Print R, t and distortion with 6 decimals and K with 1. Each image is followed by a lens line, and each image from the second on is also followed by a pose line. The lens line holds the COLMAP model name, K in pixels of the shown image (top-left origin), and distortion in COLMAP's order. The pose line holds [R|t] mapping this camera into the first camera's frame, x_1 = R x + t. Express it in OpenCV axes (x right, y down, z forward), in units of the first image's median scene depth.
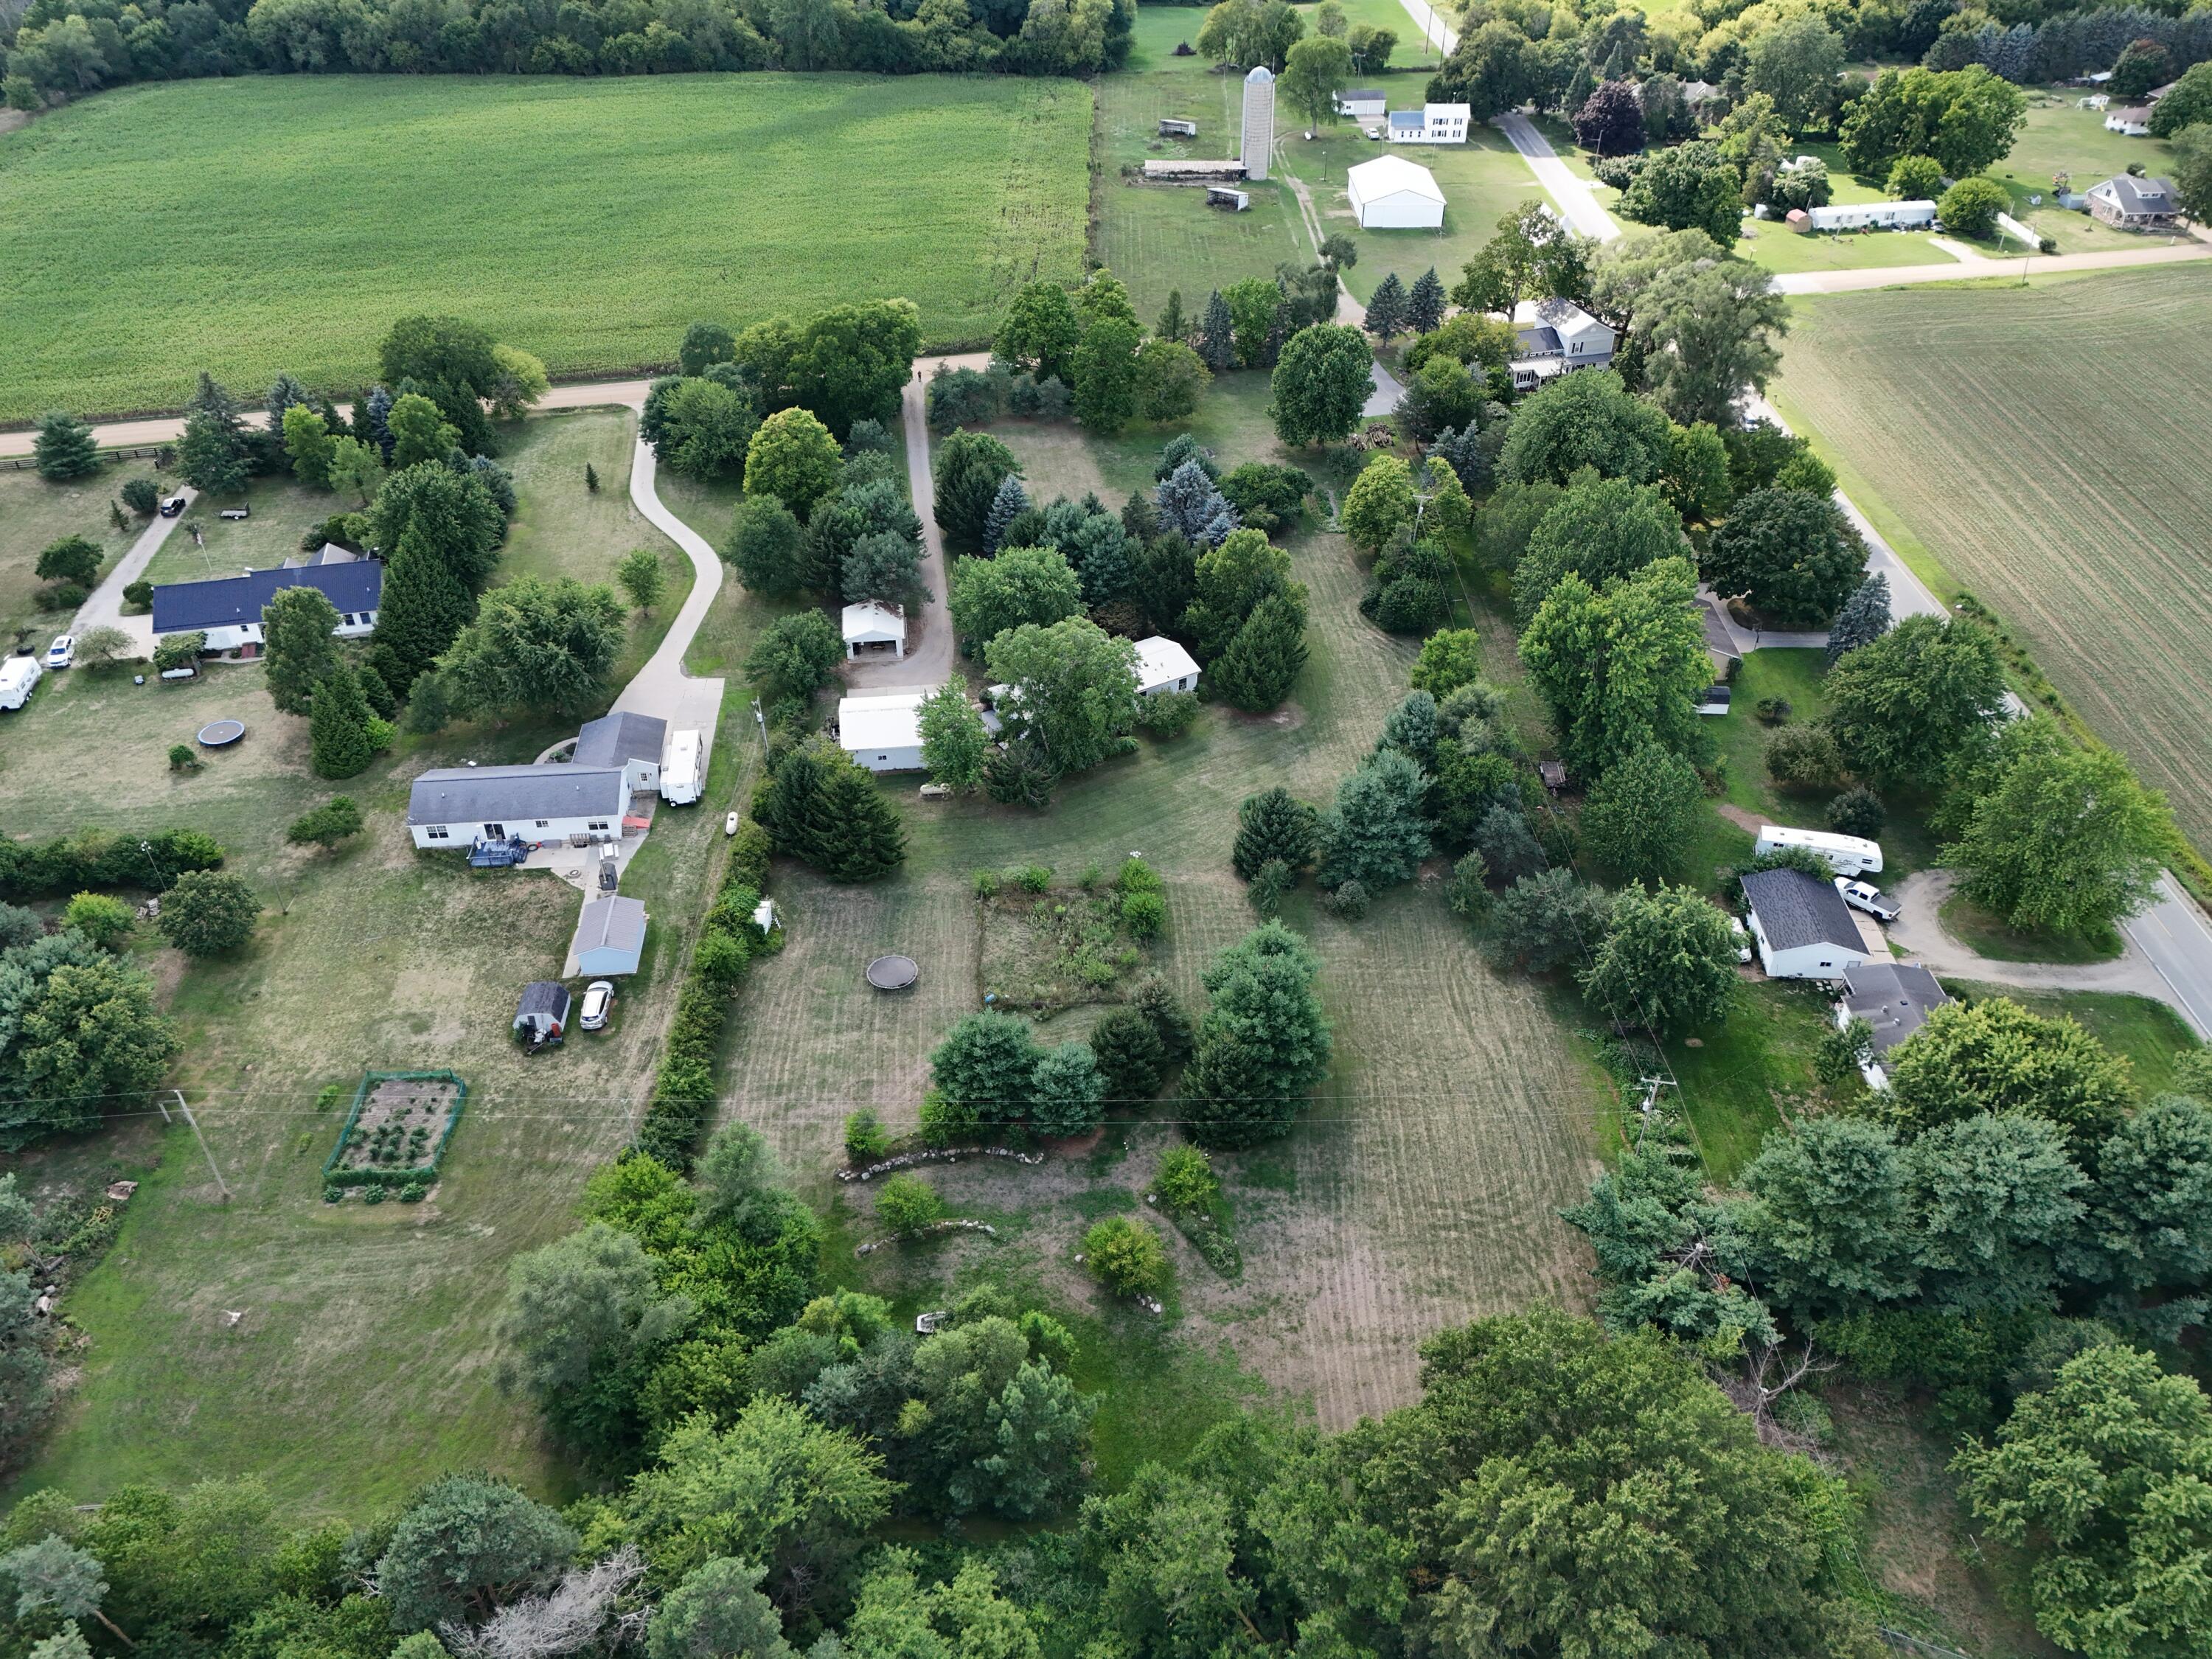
lens RADIAL K [[1597.7, 0, 1106.0], [0, 1597.7, 829.5], [0, 0, 1]] dist [0.025320, -0.004495]
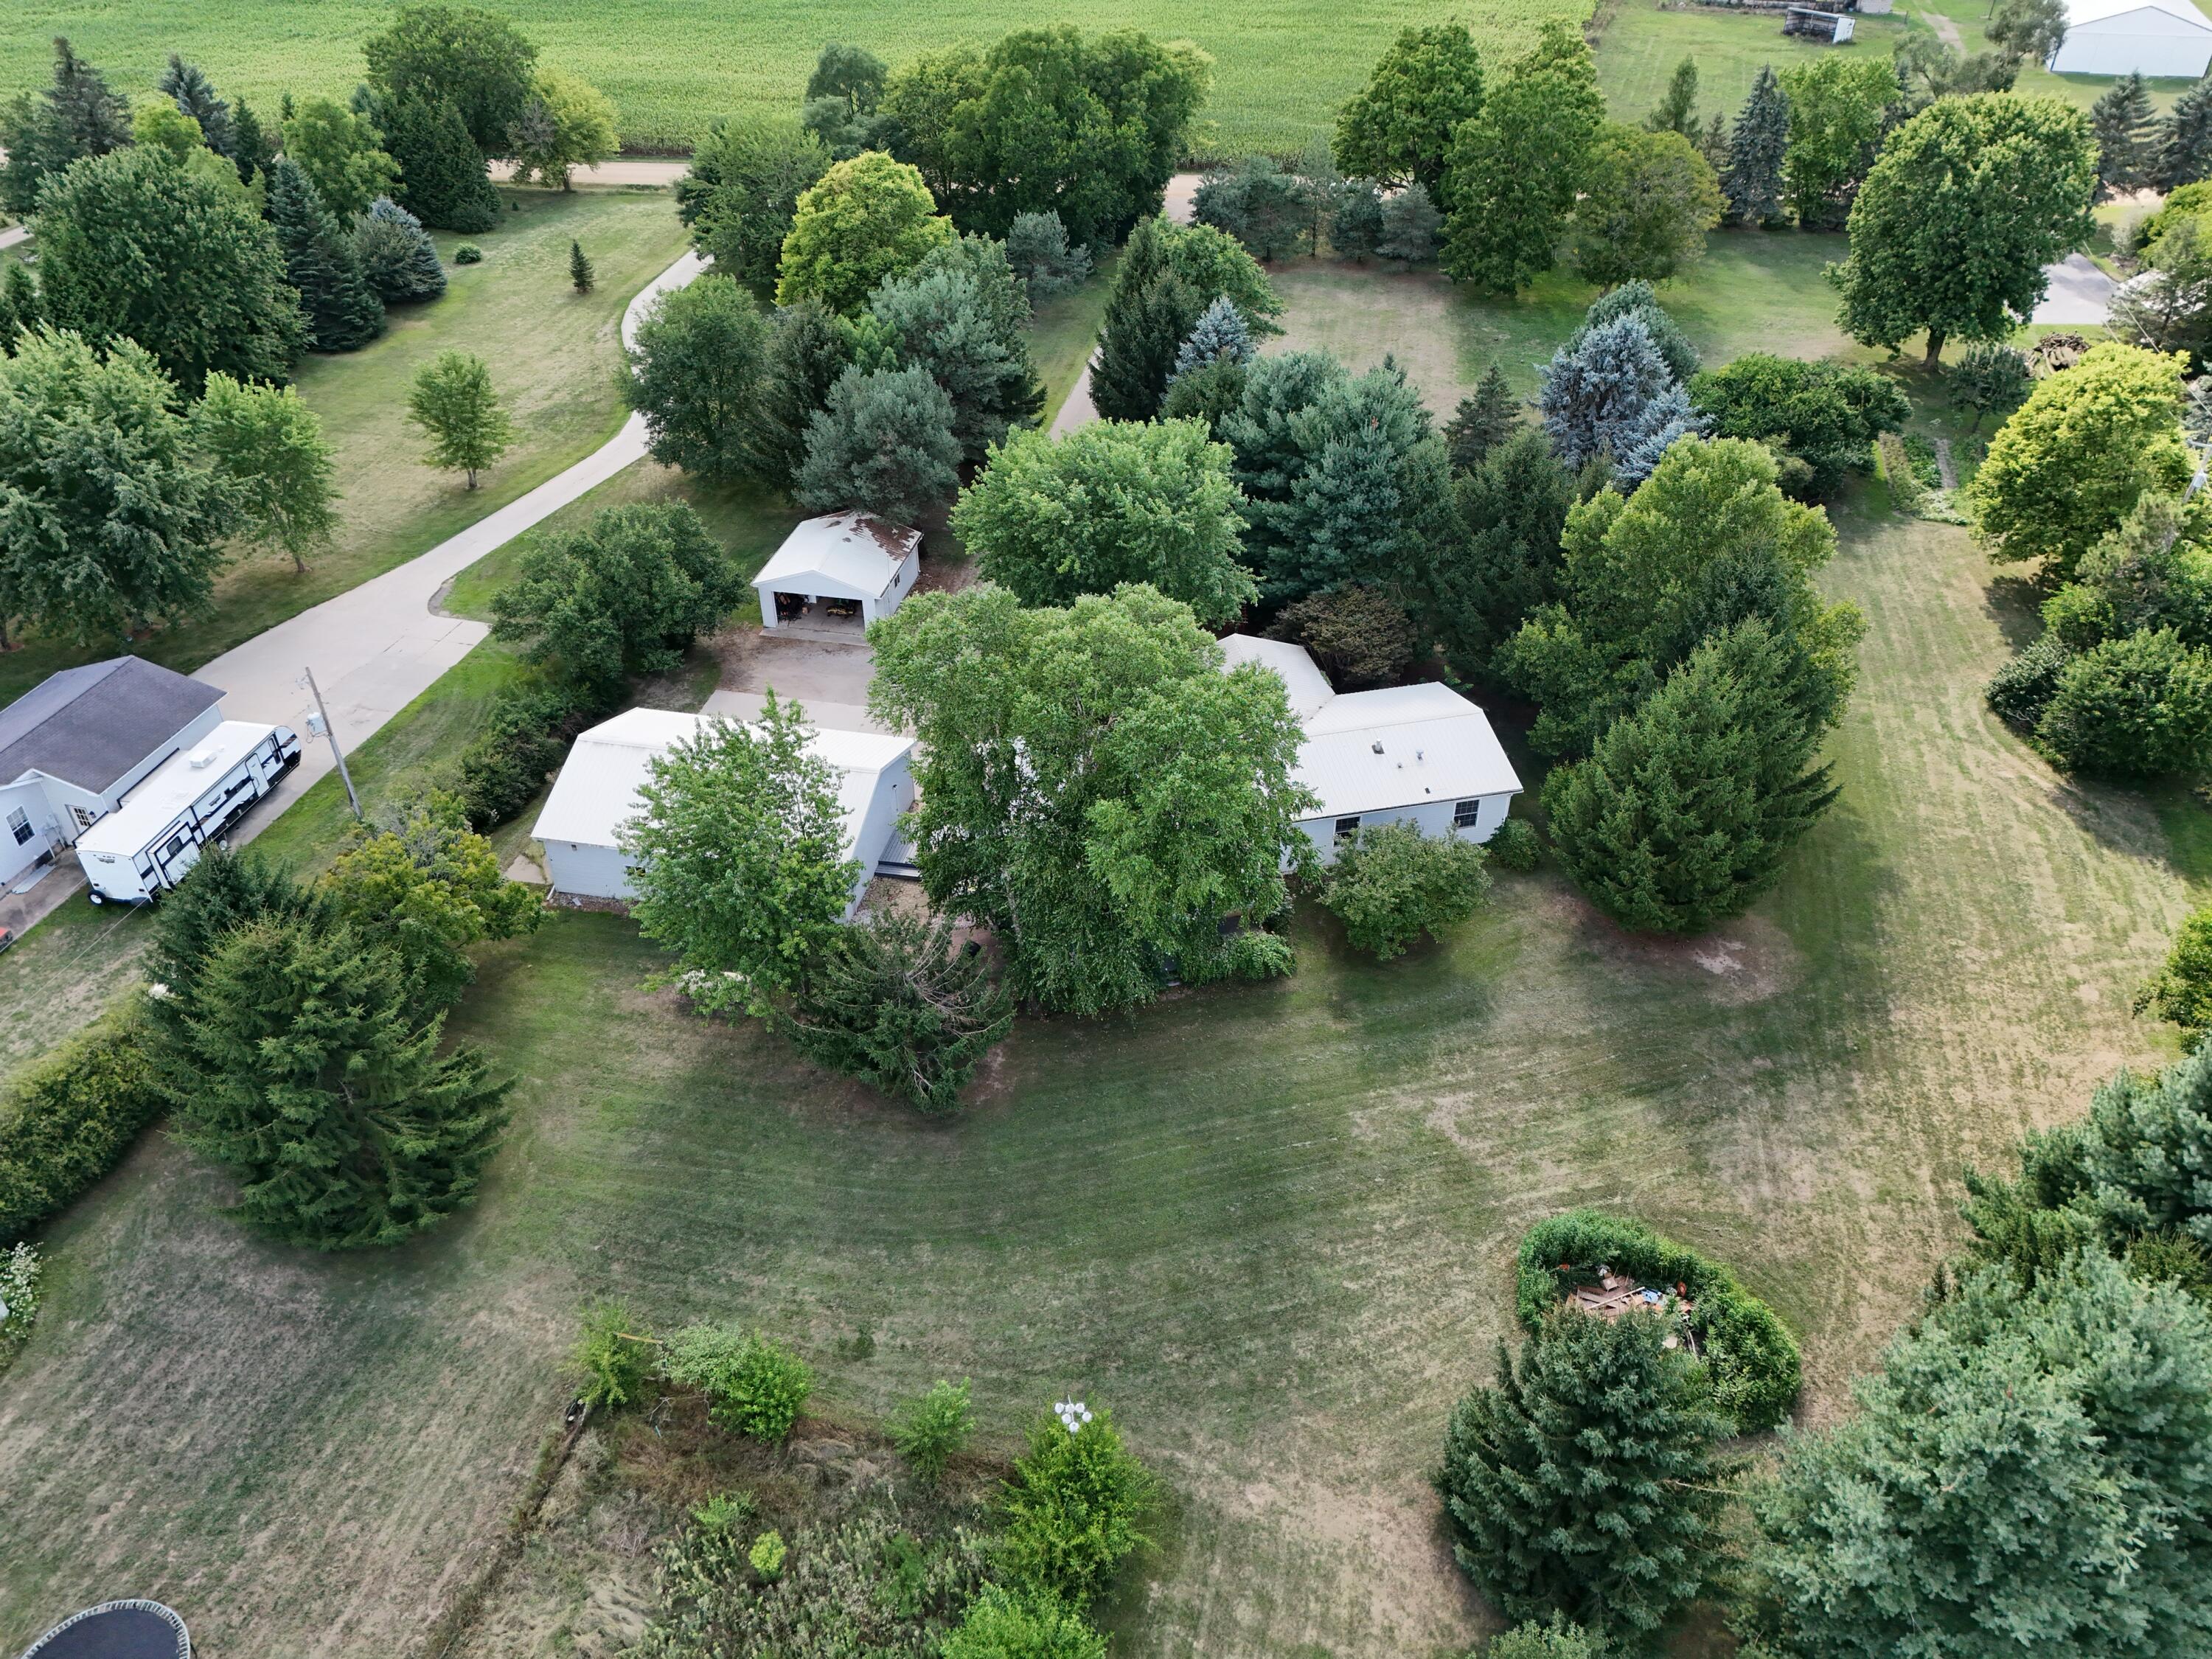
lens RADIAL K [[1597.7, 0, 1106.0], [0, 1597.7, 829.5], [0, 0, 1]] dist [0.025320, -0.004495]
pose [[0.946708, 0.183902, -0.264431, 0.063666], [-0.186028, 0.982394, 0.017205, -0.073451], [0.262940, 0.032904, 0.964251, 0.568354]]
